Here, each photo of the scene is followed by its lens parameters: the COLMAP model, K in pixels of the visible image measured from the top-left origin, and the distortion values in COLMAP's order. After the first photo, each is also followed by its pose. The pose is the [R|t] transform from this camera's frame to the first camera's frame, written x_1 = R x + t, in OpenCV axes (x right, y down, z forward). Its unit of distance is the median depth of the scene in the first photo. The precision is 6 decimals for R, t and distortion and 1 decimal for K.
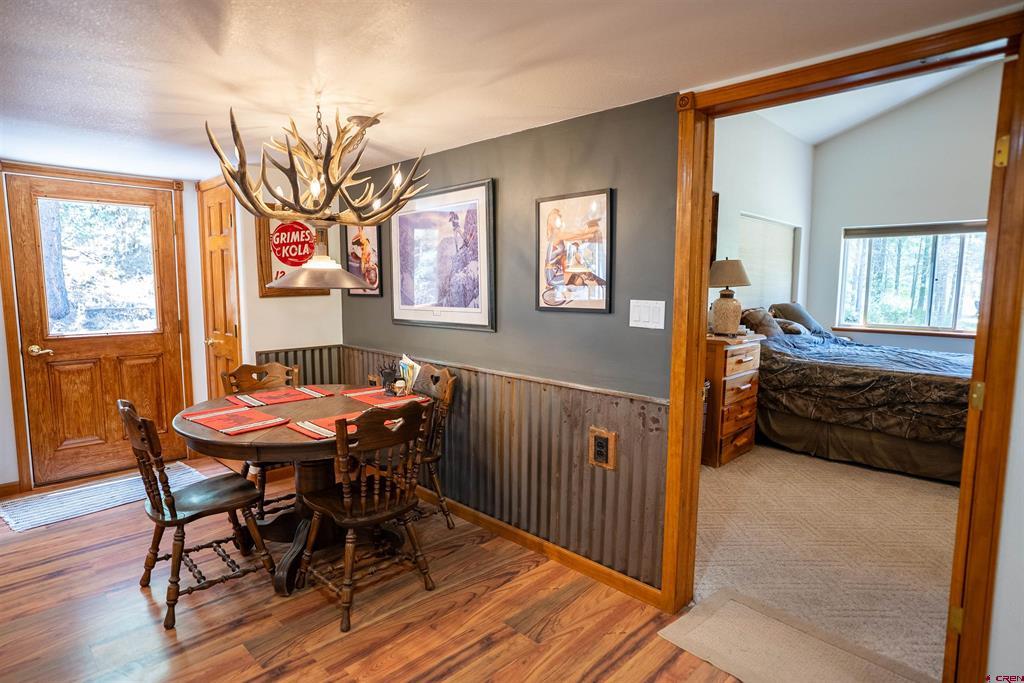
lens RADIAL K [[556.1, 0, 512.0], [0, 556.1, 341.5], [0, 0, 1]] dist [-0.003799, 0.000088]
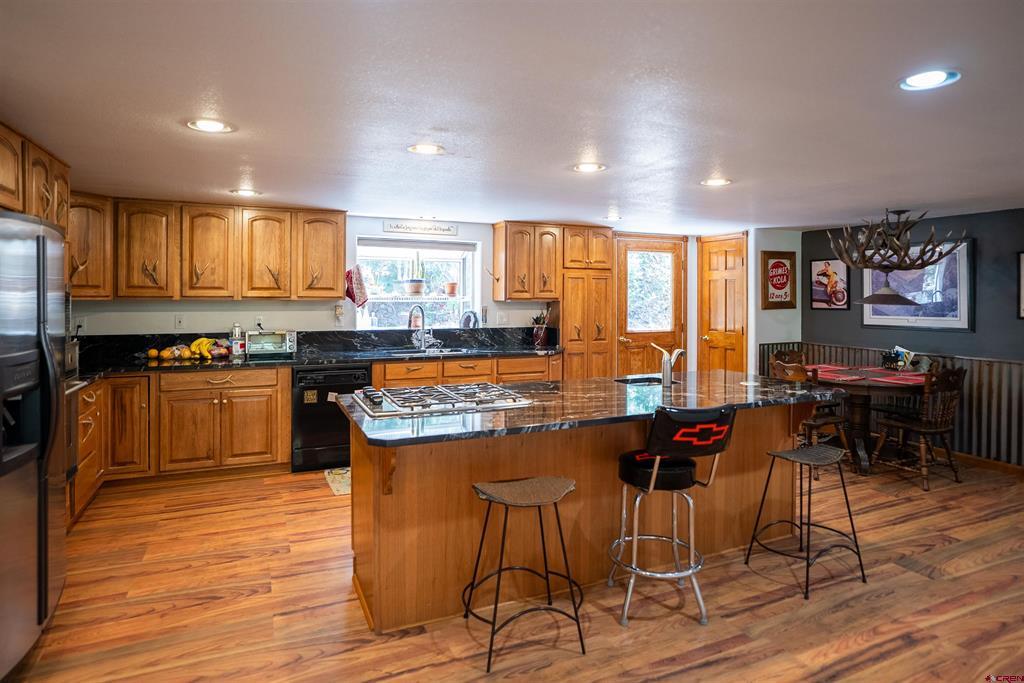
lens RADIAL K [[580.8, 0, 511.4], [0, 580.8, 291.0], [0, 0, 1]] dist [-0.005247, 0.000006]
pose [[0.945487, -0.000117, -0.325659, -0.584140], [-0.037262, 0.993393, -0.108540, 0.073604], [0.323520, 0.114758, 0.939236, -0.784368]]
